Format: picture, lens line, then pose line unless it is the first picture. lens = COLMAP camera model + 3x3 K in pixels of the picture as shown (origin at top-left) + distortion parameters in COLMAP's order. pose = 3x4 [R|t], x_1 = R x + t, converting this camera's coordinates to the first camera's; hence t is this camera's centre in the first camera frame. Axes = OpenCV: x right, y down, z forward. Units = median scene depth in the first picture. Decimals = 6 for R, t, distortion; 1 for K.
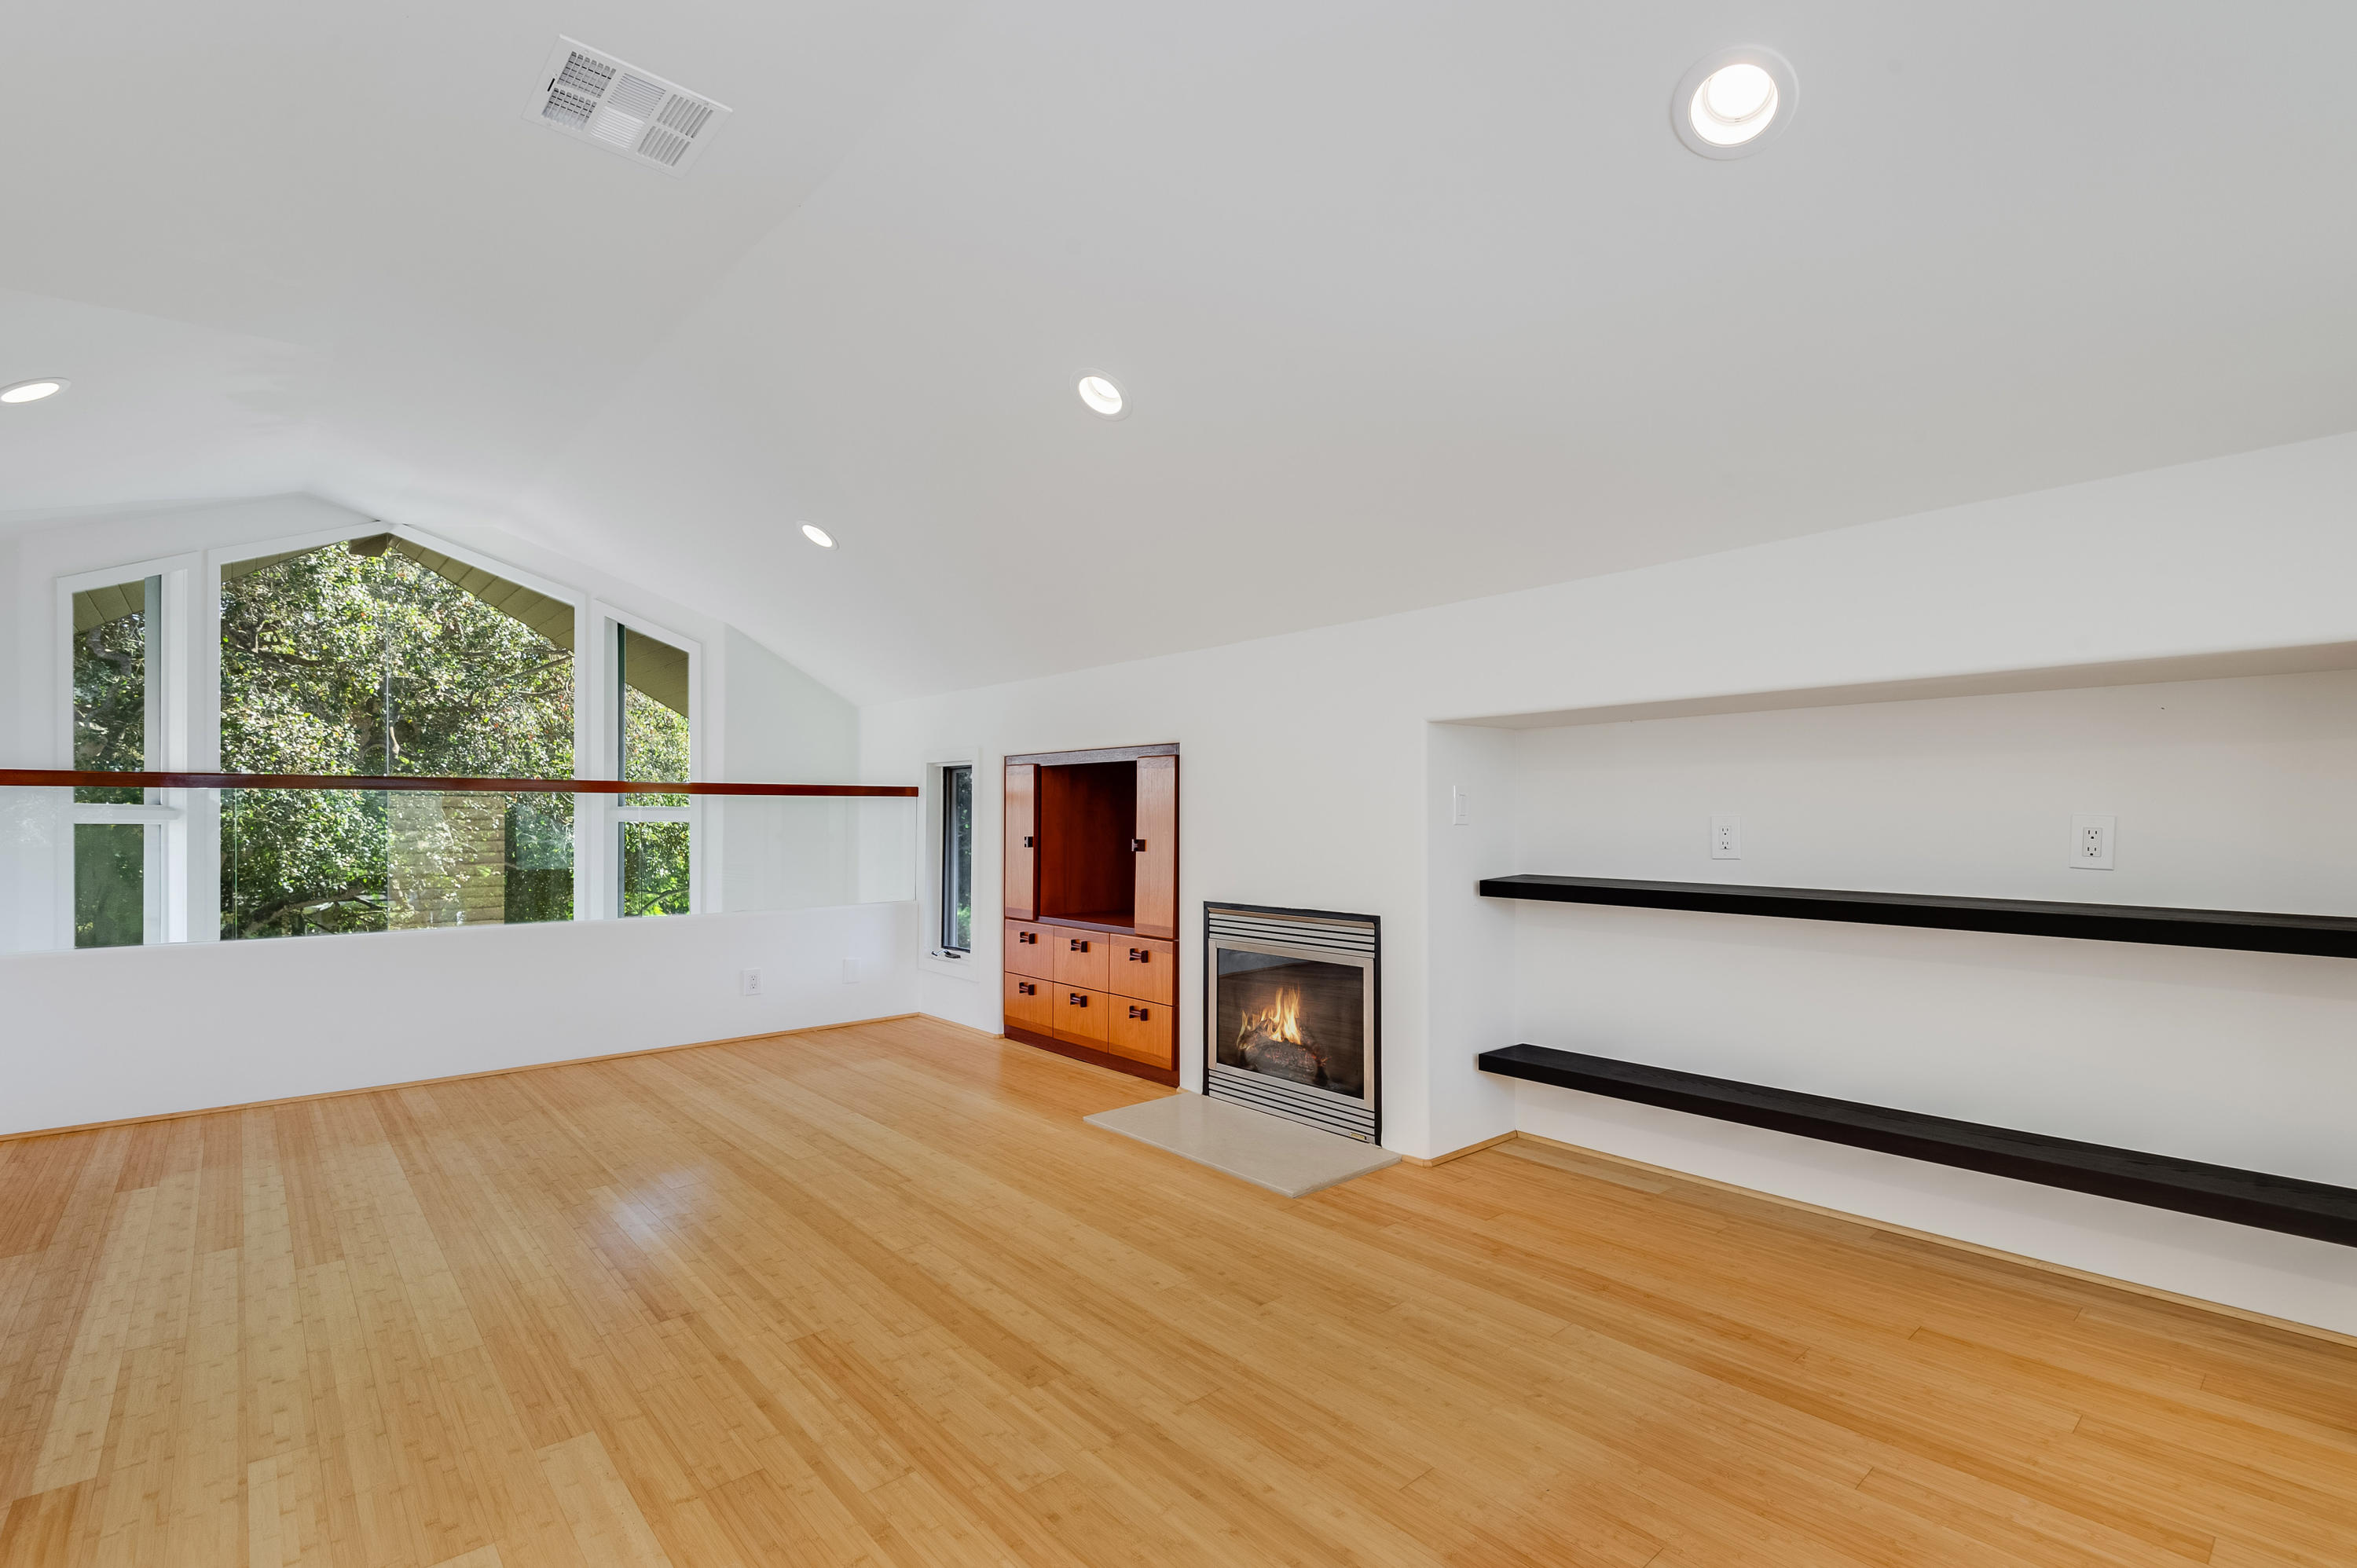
lens RADIAL K [[1088.1, 0, 1160.9], [0, 1088.1, 793.0], [0, 0, 1]] dist [0.020133, -0.010767]
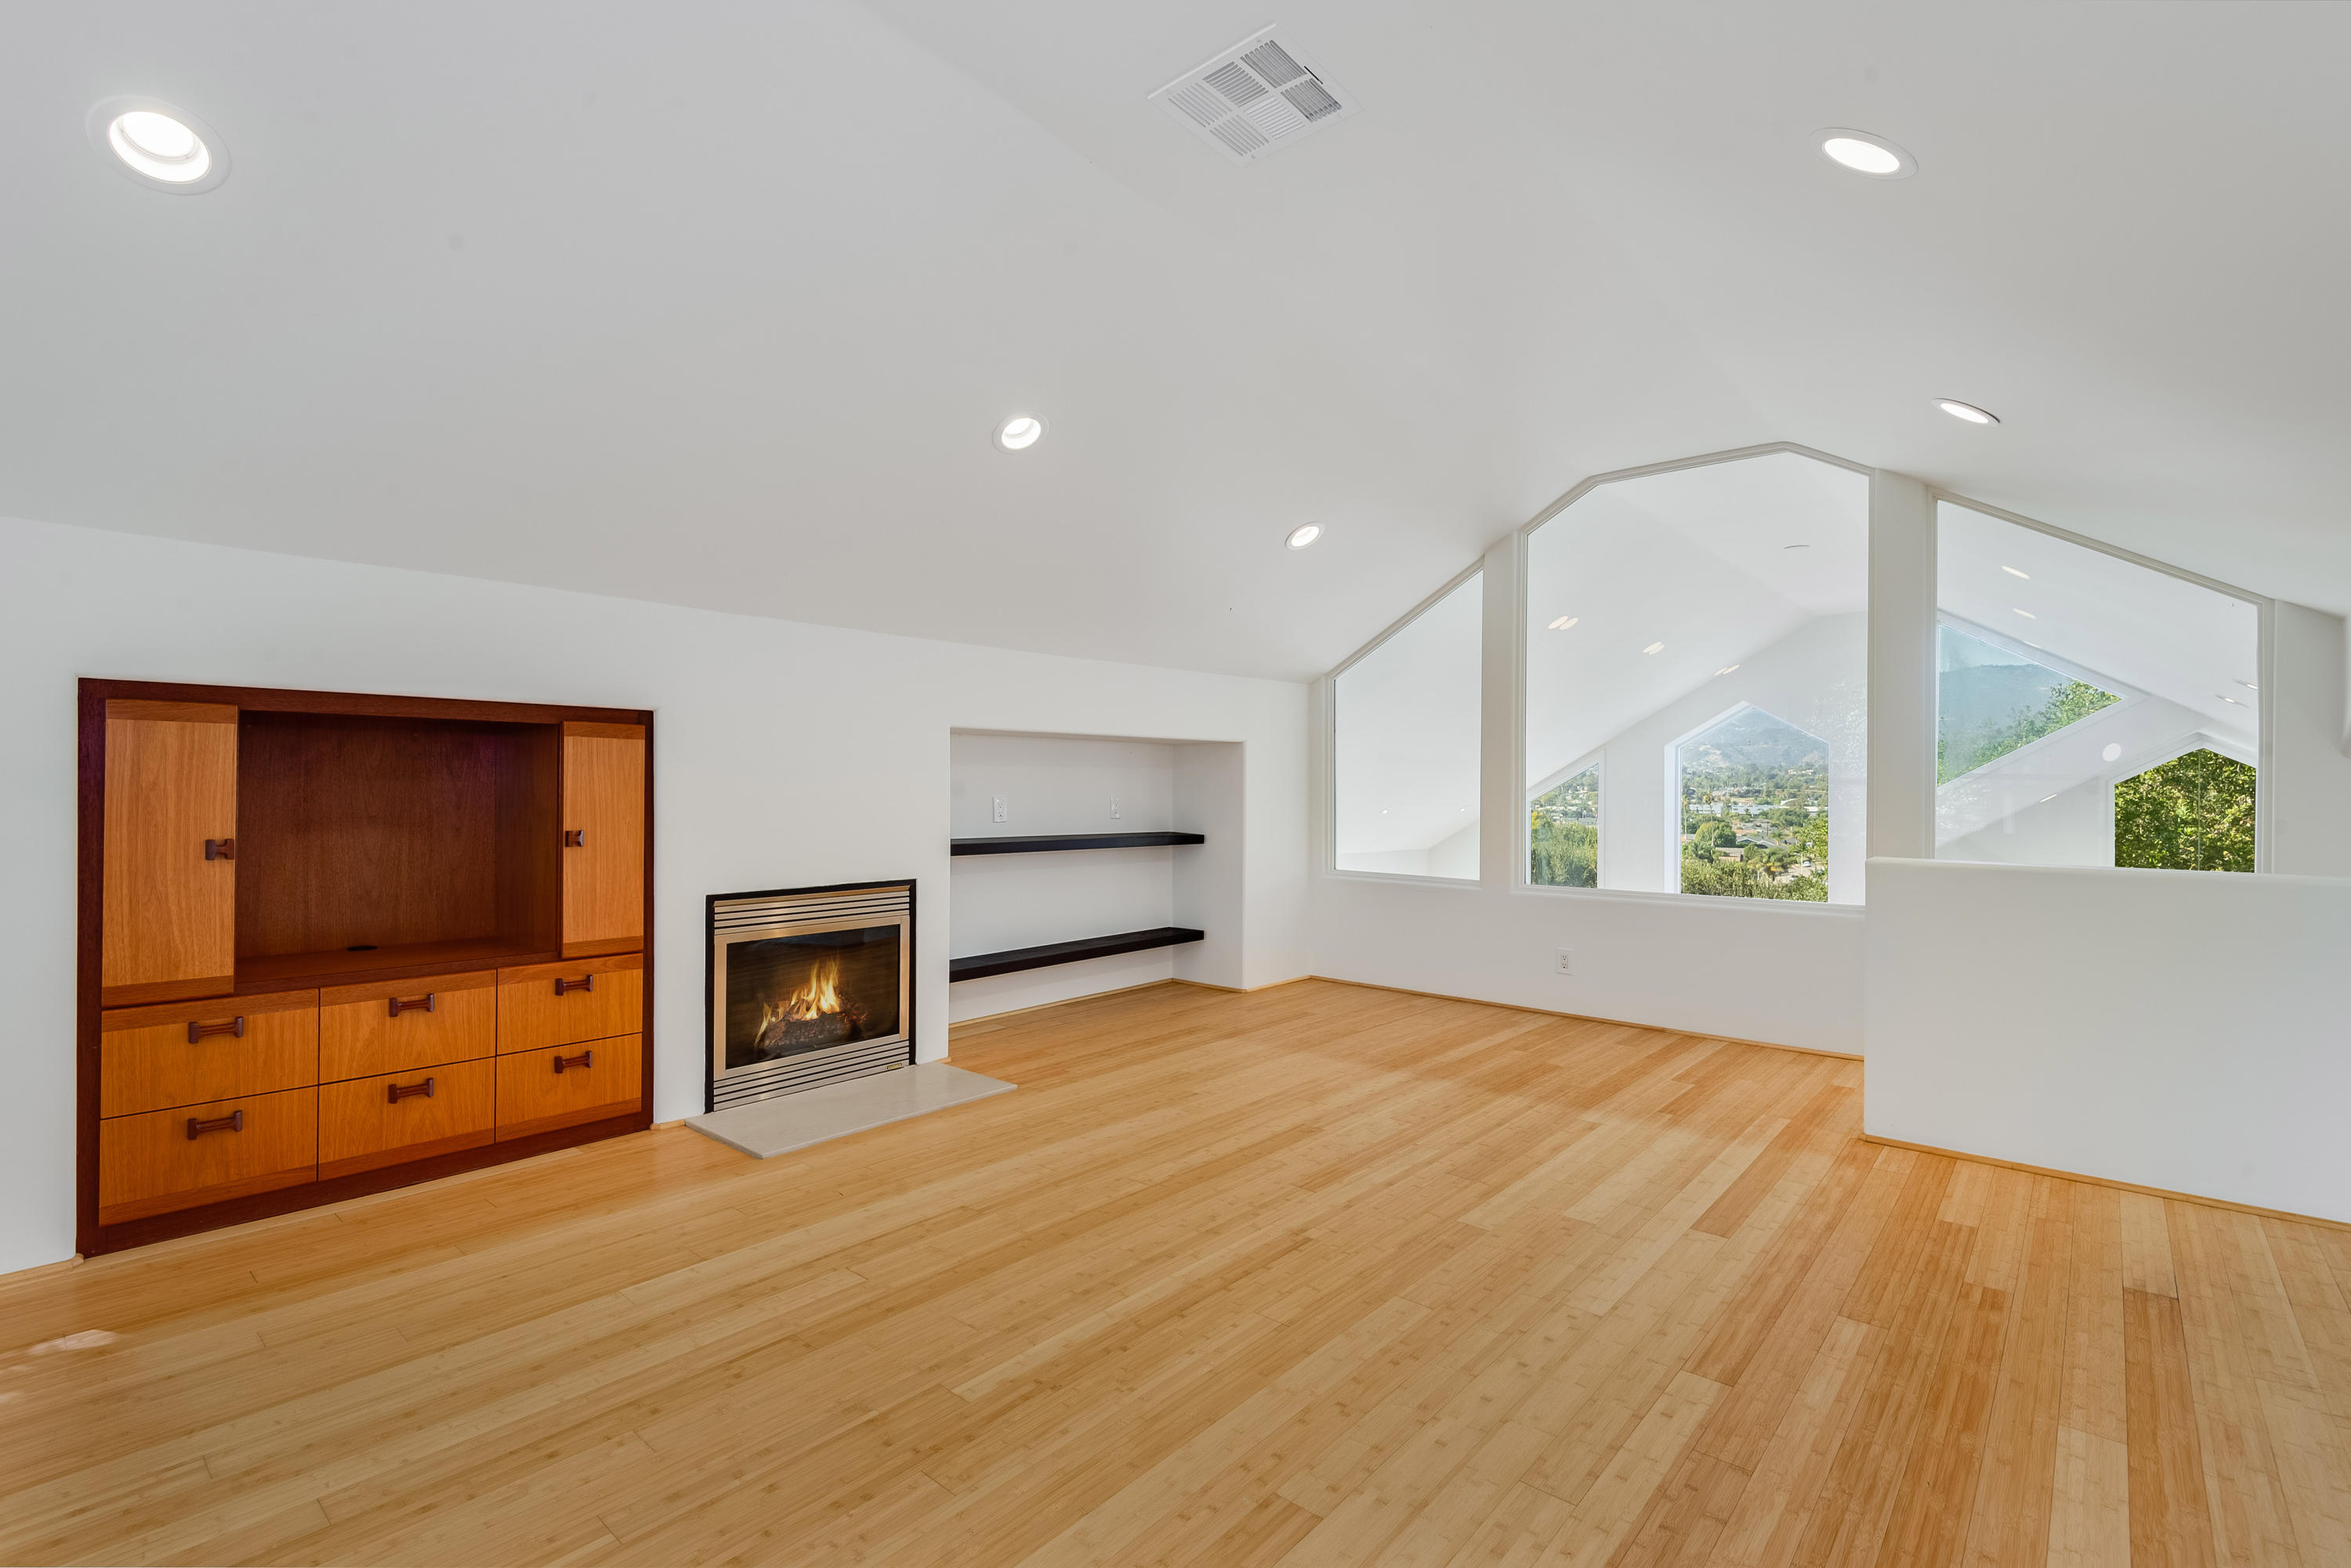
lens RADIAL K [[1085.3, 0, 1191.2], [0, 1085.3, 790.9], [0, 0, 1]] dist [0.020133, -0.010767]
pose [[-0.172910, -0.000355, 0.984938, -1.109855], [-0.021965, 0.999753, -0.003495, 0.011198], [-0.984693, -0.022238, -0.172875, 0.946421]]
